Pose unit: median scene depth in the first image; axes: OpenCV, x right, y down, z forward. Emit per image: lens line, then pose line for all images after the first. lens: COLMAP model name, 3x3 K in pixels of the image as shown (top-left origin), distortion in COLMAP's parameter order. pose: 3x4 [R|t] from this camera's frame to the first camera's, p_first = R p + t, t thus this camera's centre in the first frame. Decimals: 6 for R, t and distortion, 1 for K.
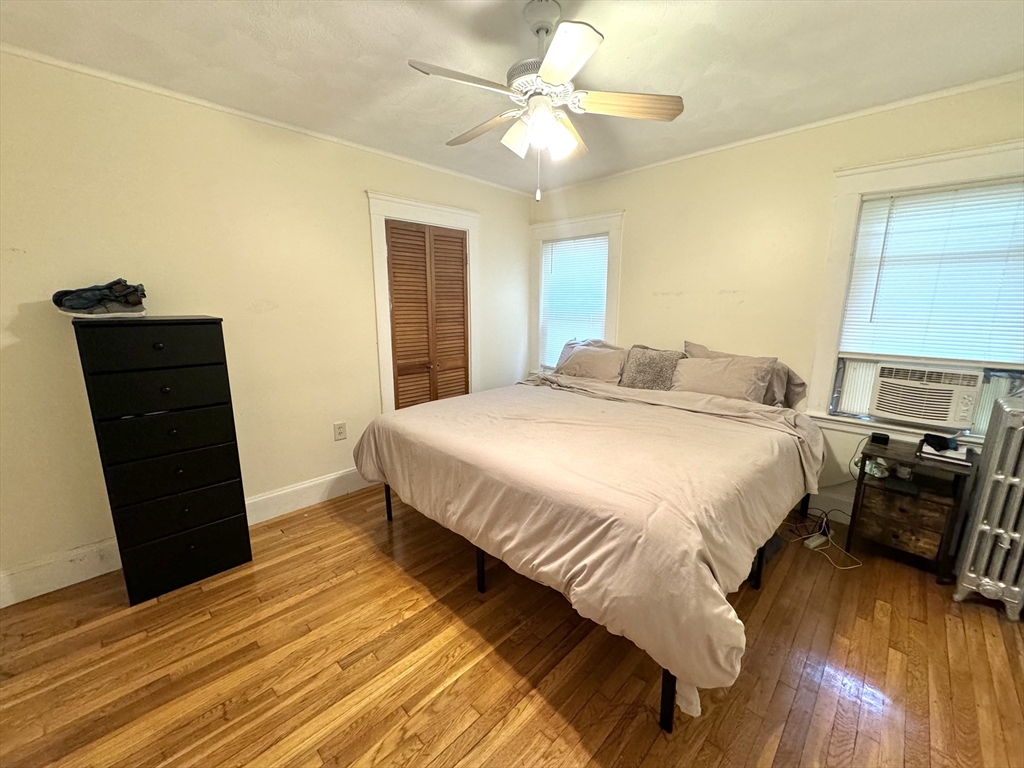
lens RADIAL K [[407.3, 0, 511.3], [0, 407.3, 383.0], [0, 0, 1]] dist [-0.002999, 0.000347]
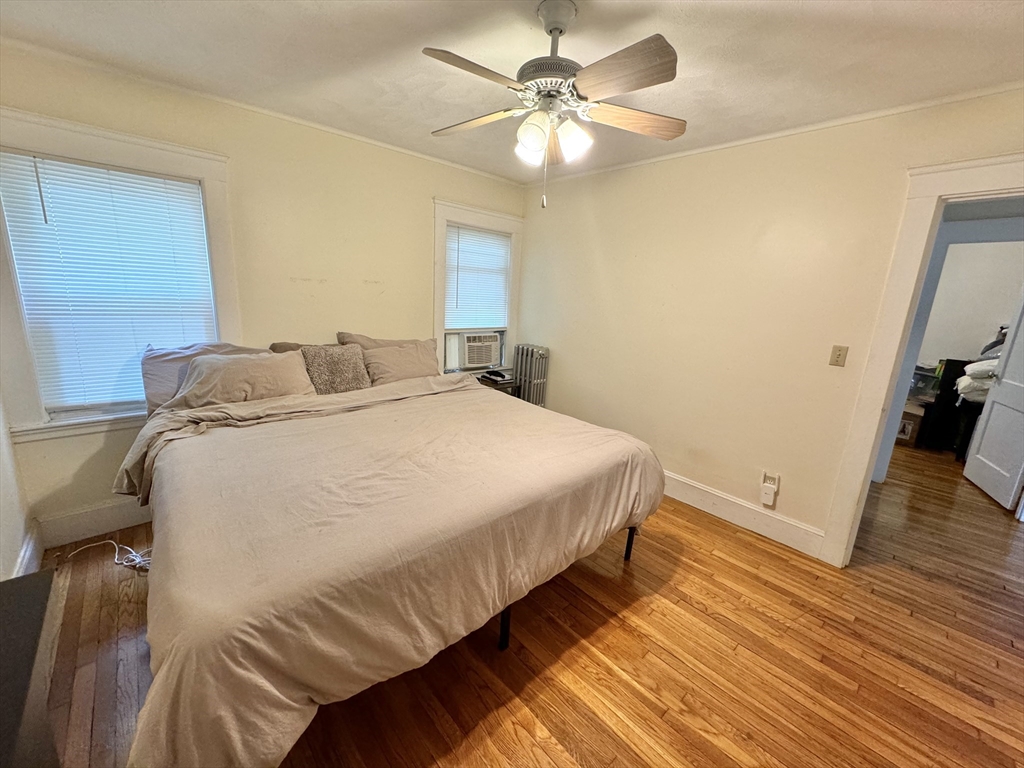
lens RADIAL K [[407.3, 0, 511.3], [0, 407.3, 383.0], [0, 0, 1]] dist [-0.002999, 0.000347]
pose [[0.052990, -0.223530, 0.973256, -0.948600], [0.142416, 0.966354, 0.214191, -0.254458], [-0.988387, 0.127257, 0.083041, 1.020388]]
